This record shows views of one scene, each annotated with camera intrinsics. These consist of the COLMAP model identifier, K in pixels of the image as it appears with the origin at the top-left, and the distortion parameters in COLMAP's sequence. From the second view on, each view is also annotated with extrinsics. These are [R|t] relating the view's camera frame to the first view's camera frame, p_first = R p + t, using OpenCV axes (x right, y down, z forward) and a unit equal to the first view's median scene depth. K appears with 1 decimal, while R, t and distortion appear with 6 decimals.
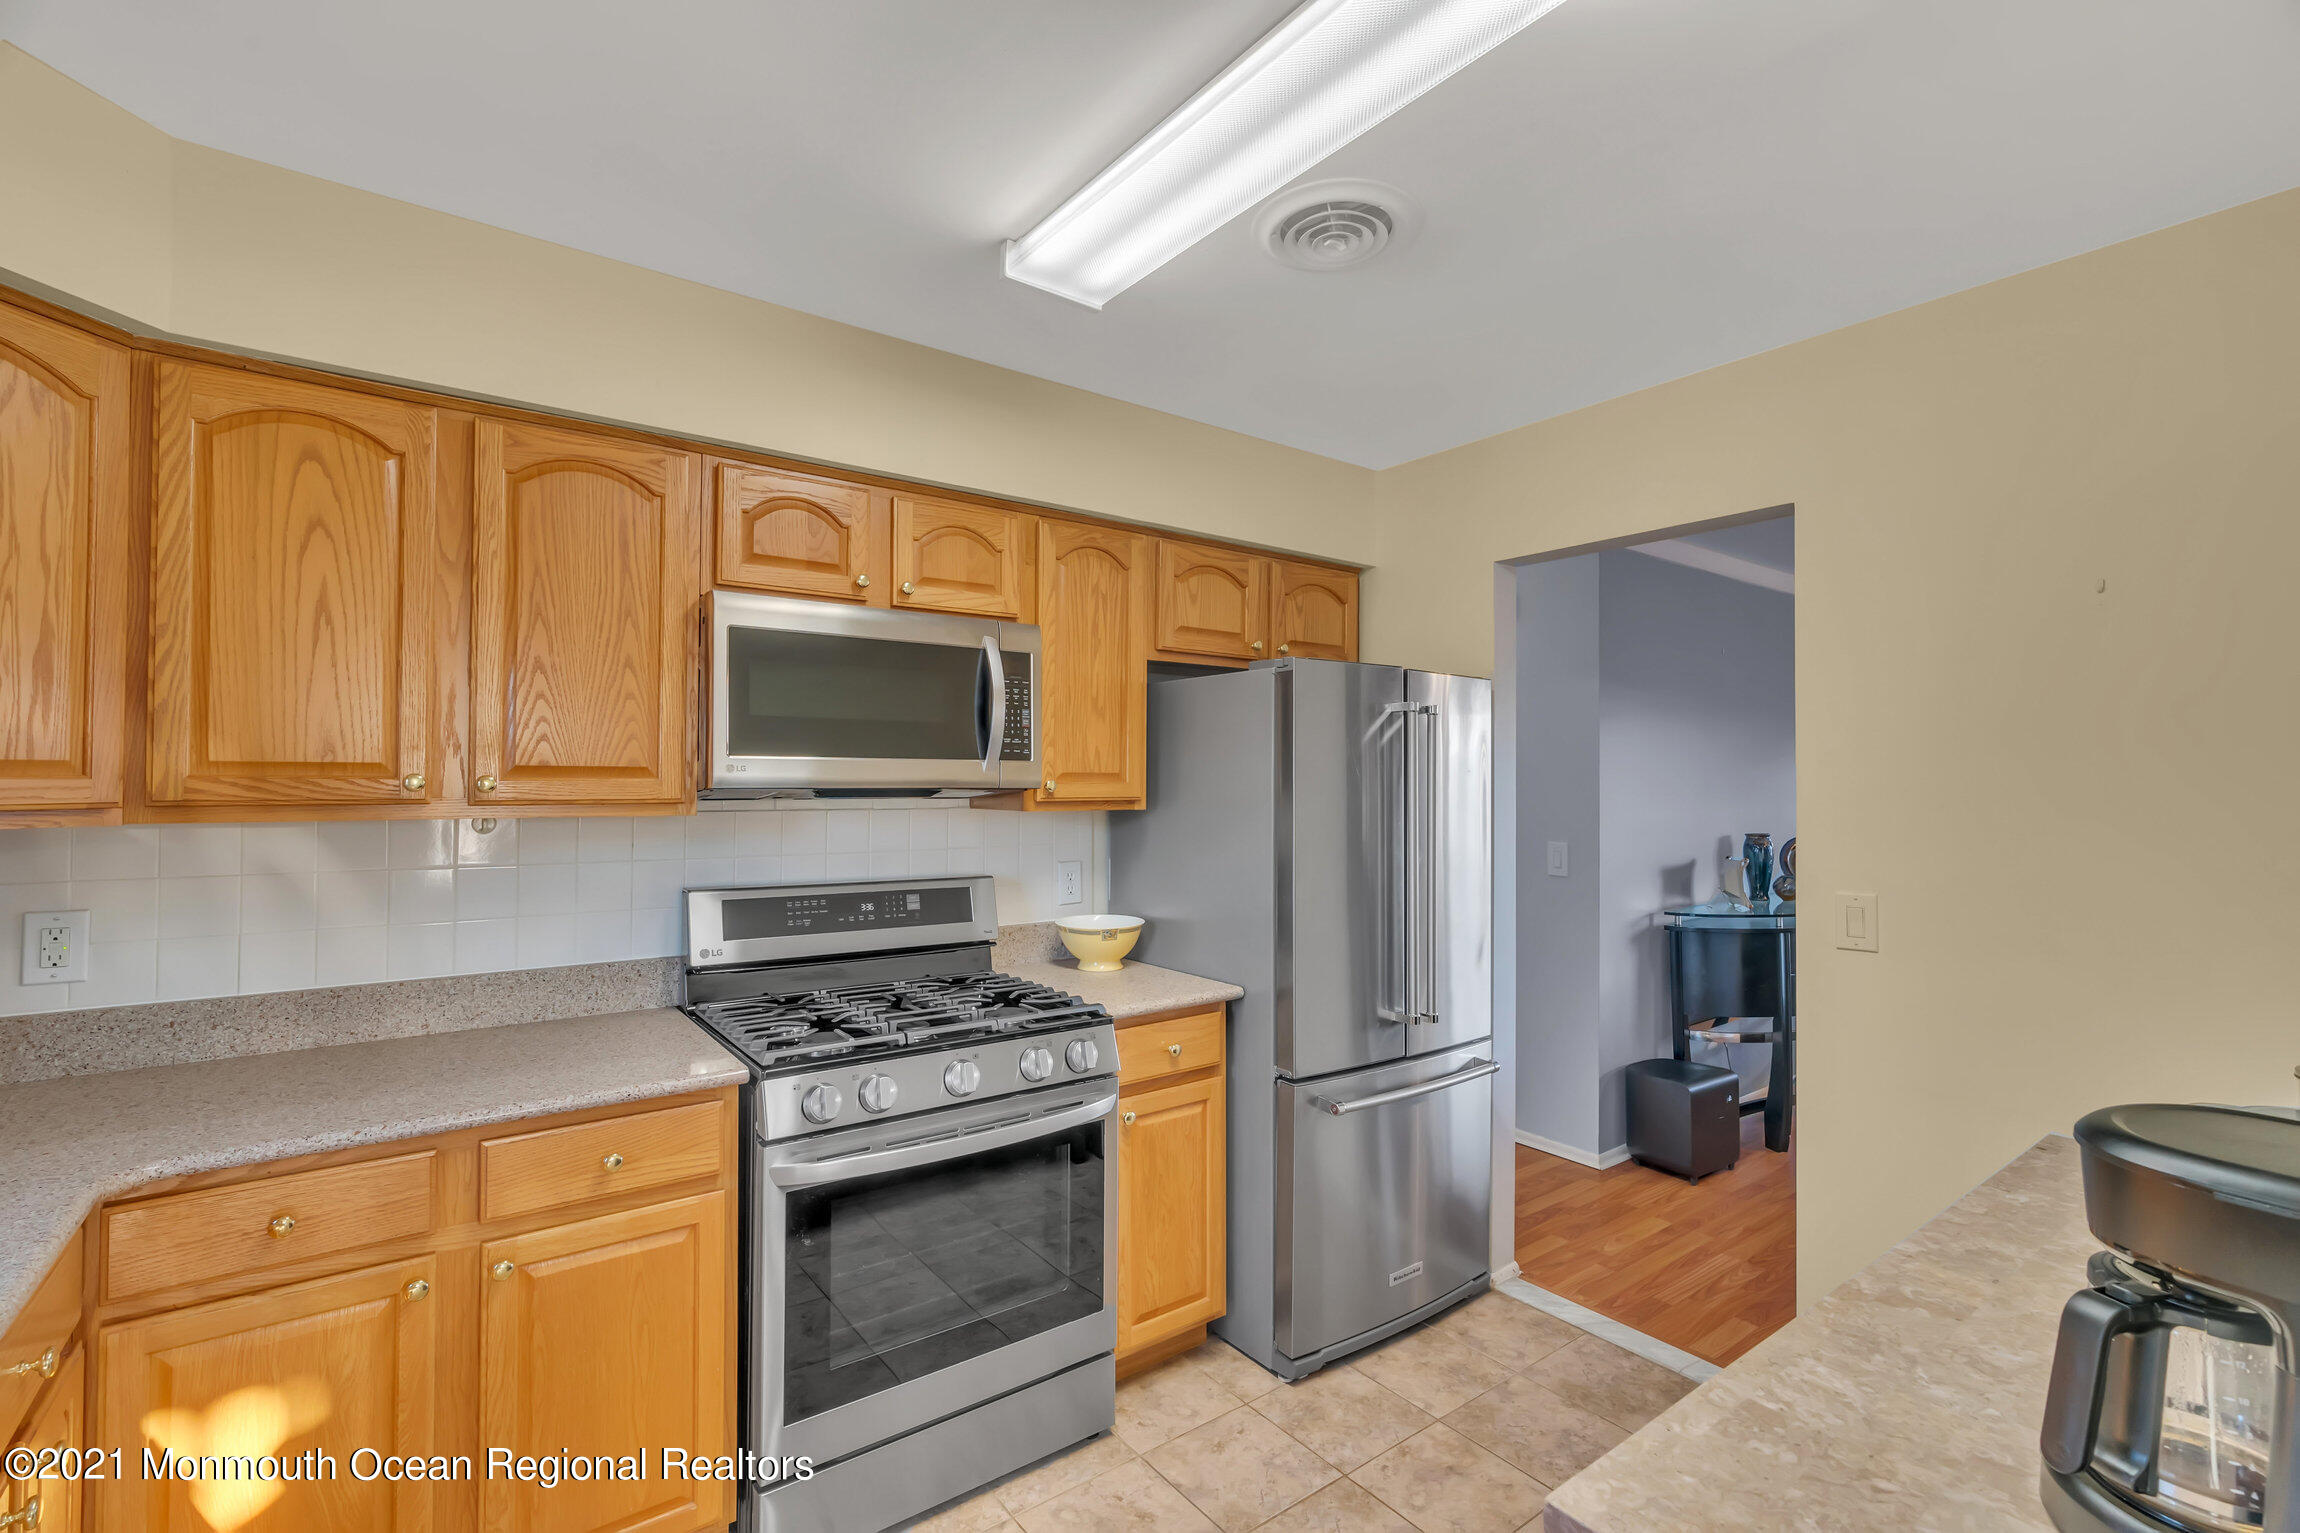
lens RADIAL K [[1036.6, 0, 1152.6], [0, 1036.6, 767.0], [0, 0, 1]] dist [0.003363, 0.000580]
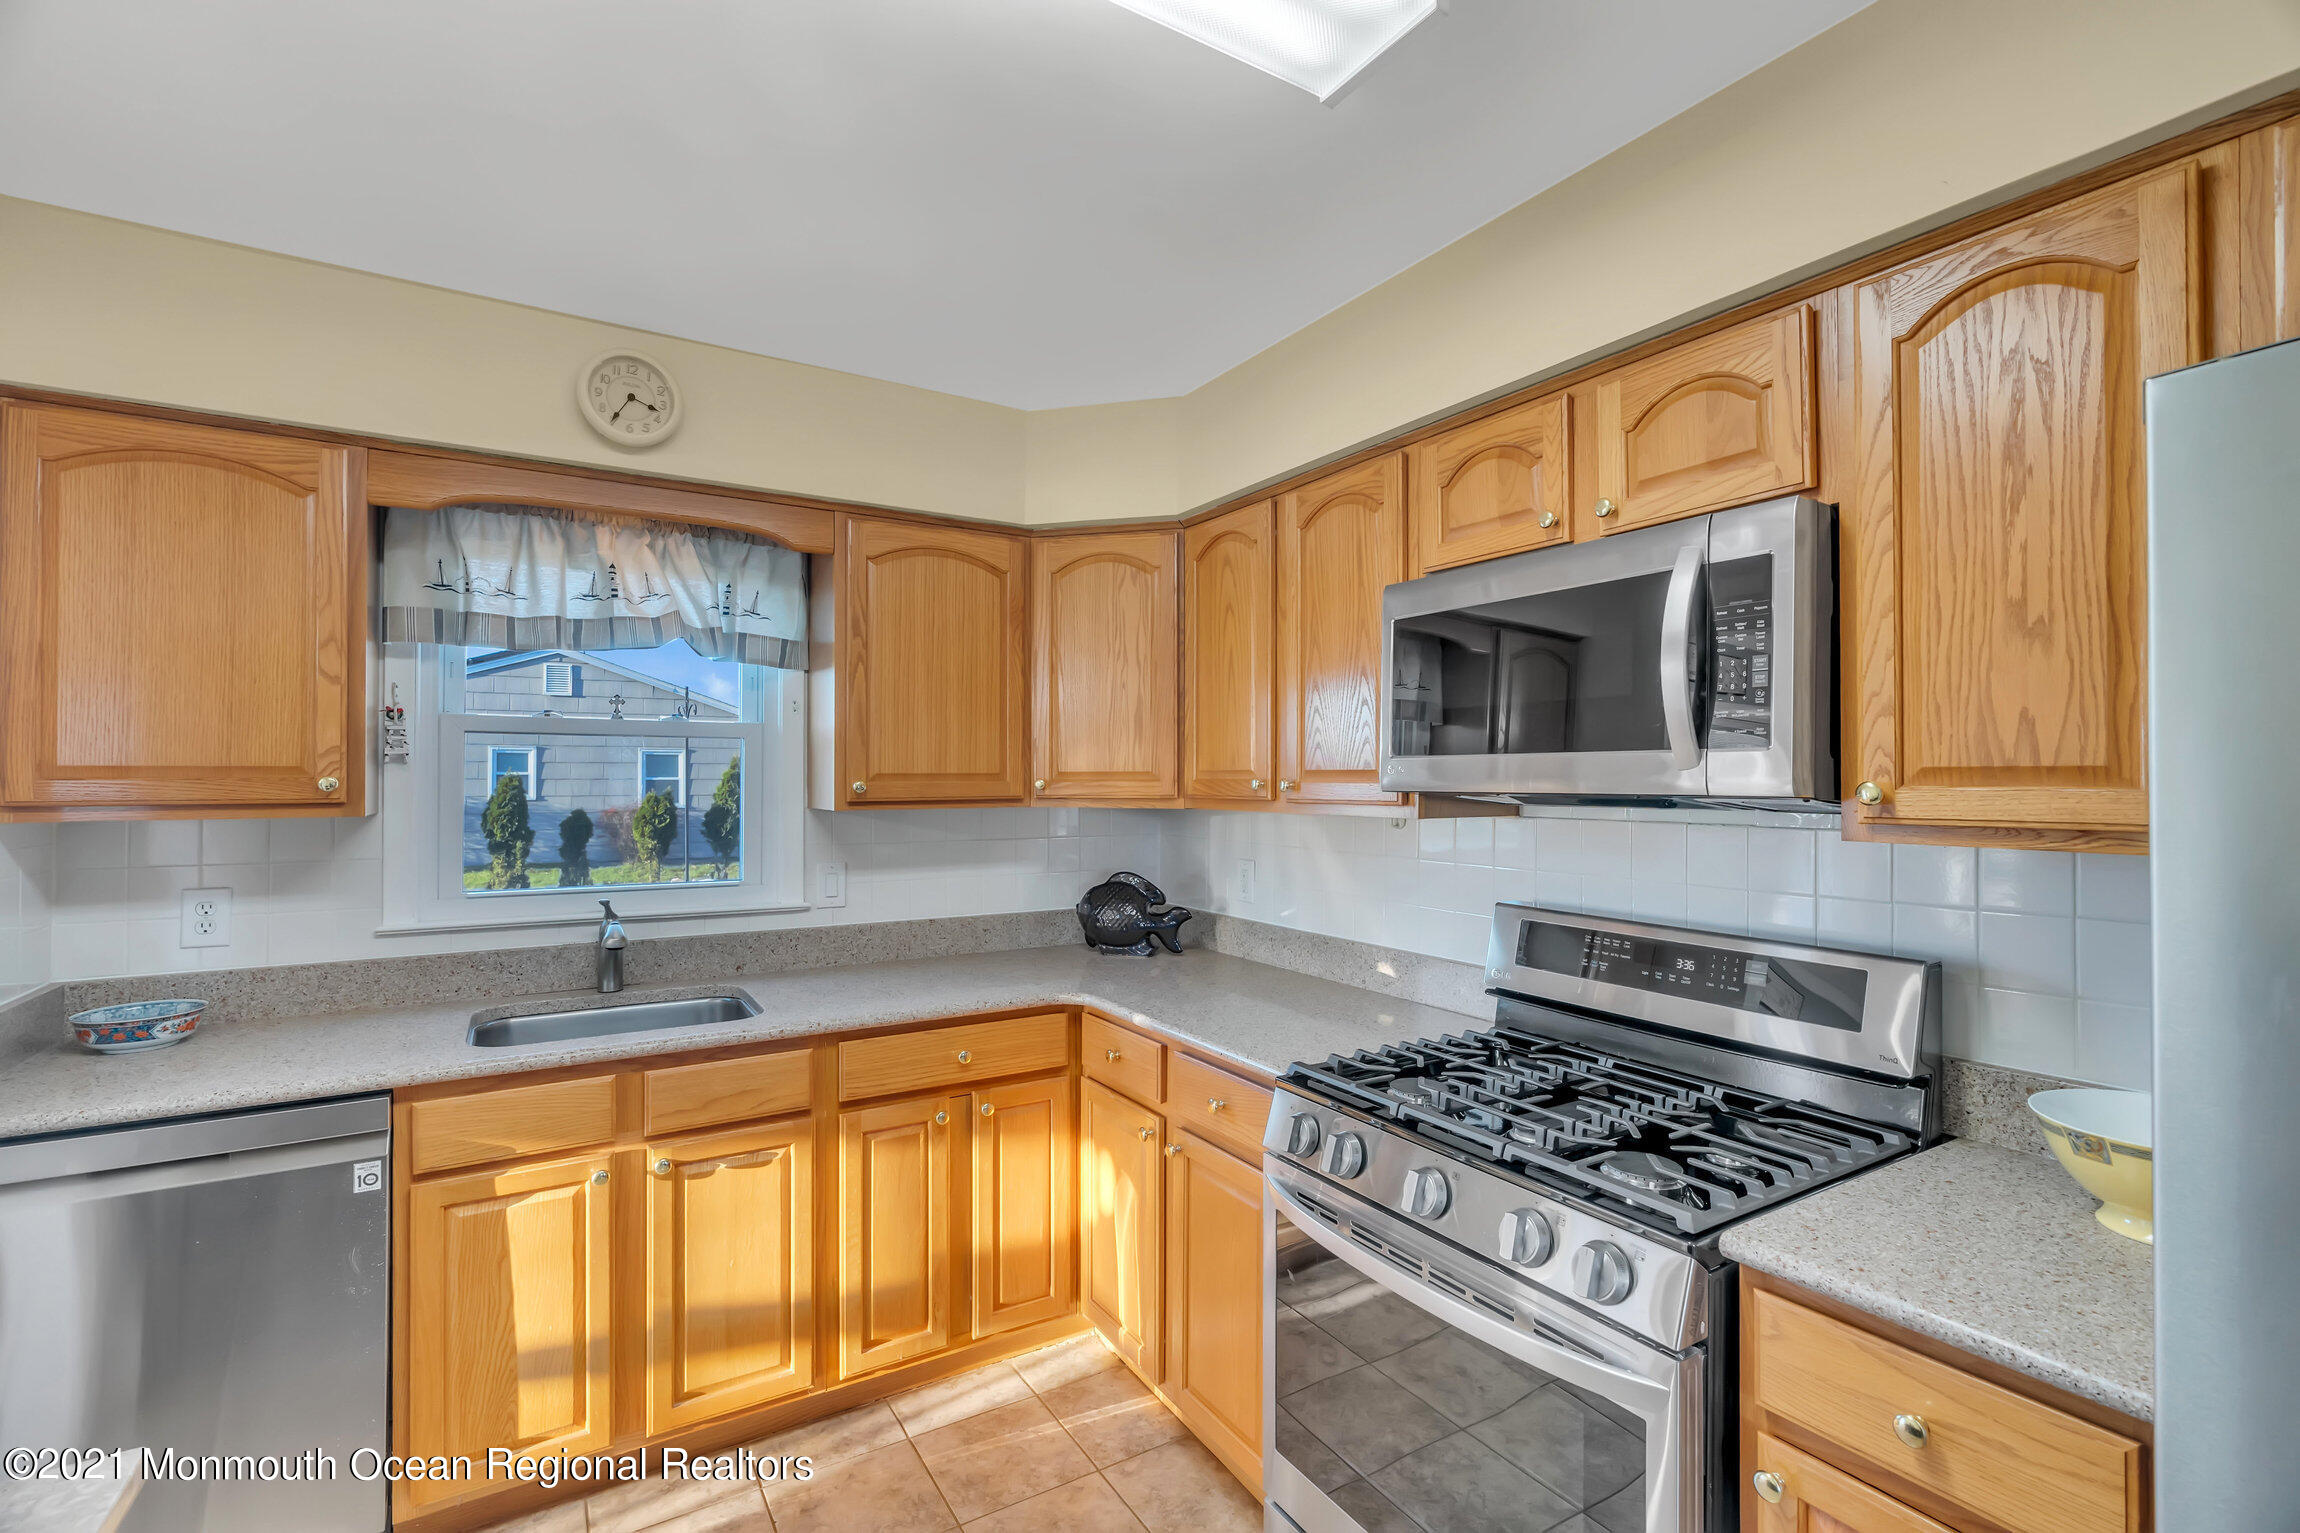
lens RADIAL K [[1036.6, 0, 1142.3], [0, 1036.6, 769.6], [0, 0, 1]] dist [0.003363, 0.000580]
pose [[-0.094073, -0.013554, -0.995473, 0.469451], [0.010784, 0.999835, -0.014632, 0.010362], [0.995507, -0.012112, -0.093912, 0.724195]]
